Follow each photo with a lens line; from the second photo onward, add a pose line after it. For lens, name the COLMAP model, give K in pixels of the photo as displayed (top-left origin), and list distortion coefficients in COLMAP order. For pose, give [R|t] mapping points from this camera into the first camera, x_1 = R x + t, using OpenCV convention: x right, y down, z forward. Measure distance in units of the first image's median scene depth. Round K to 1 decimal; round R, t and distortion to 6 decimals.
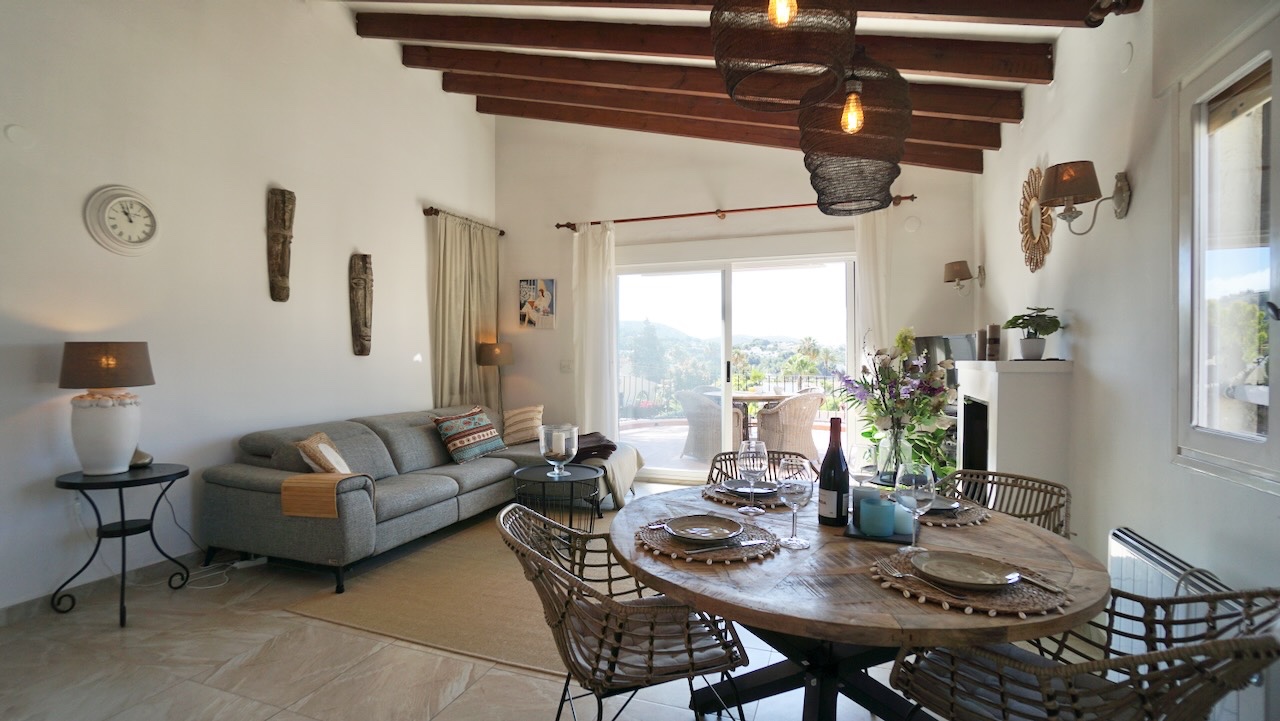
lens RADIAL K [[582.3, 0, 607.1], [0, 582.3, 366.5], [0, 0, 1]] dist [-0.041171, 0.001357]
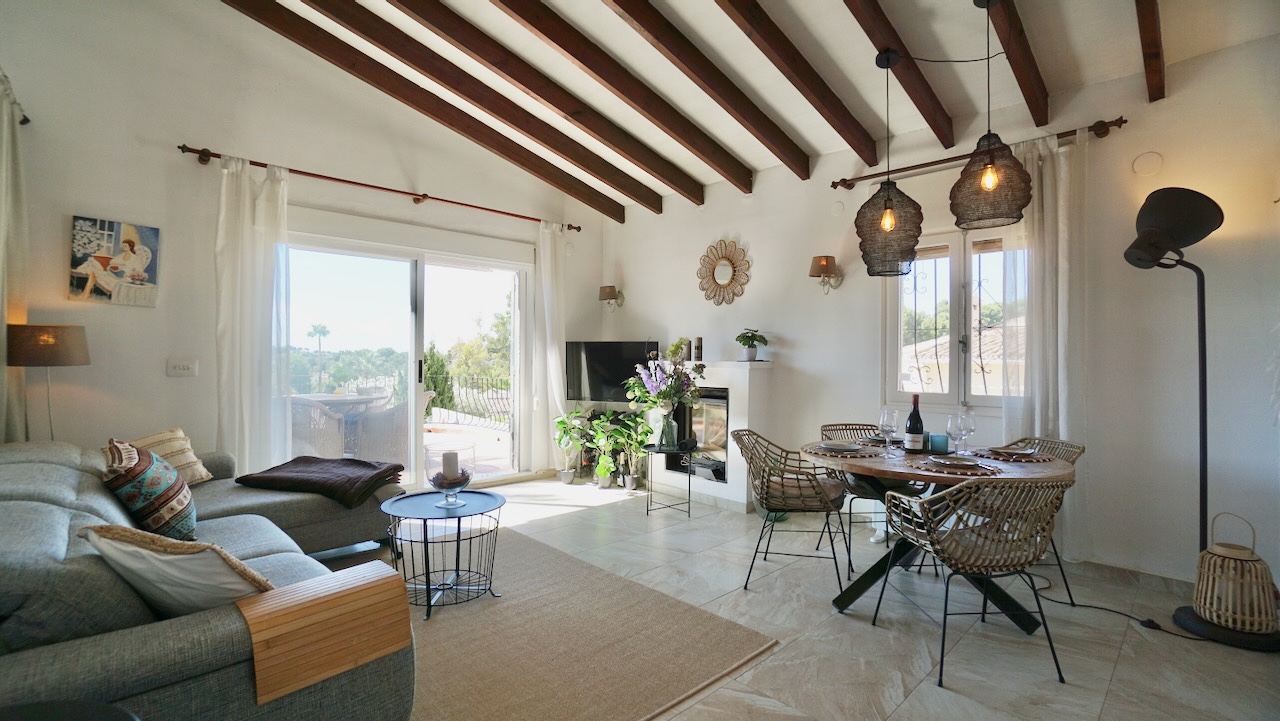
lens RADIAL K [[582.3, 0, 642.4], [0, 582.3, 355.4], [0, 0, 1]] dist [-0.041171, 0.001357]
pose [[0.413576, 0.010820, 0.910405, -0.472159], [0.003060, 0.999907, -0.013273, -0.003103], [-0.910465, 0.008275, 0.413504, 0.298779]]
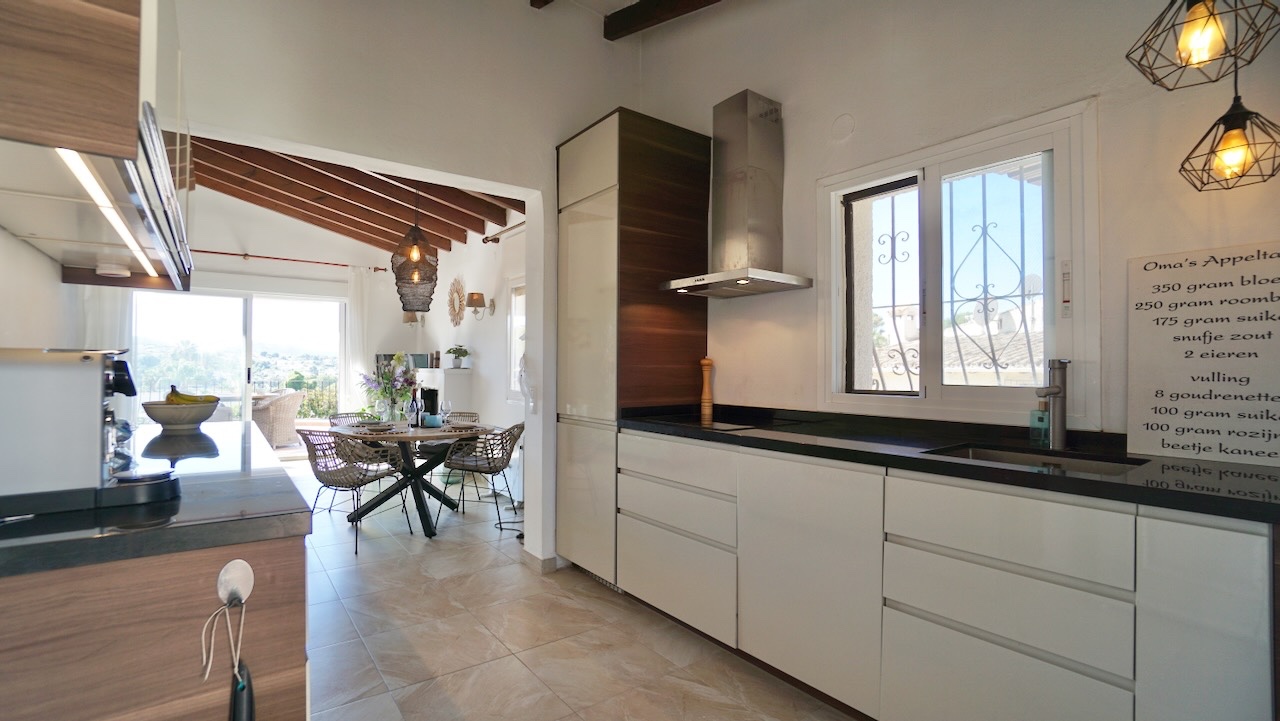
lens RADIAL K [[582.3, 0, 647.2], [0, 582.3, 352.2], [0, 0, 1]] dist [-0.041171, 0.001357]
pose [[0.516033, 0.029561, 0.856059, -0.424156], [0.002906, 0.999338, -0.036260, 0.004984], [-0.856564, 0.021199, 0.515605, -0.424002]]
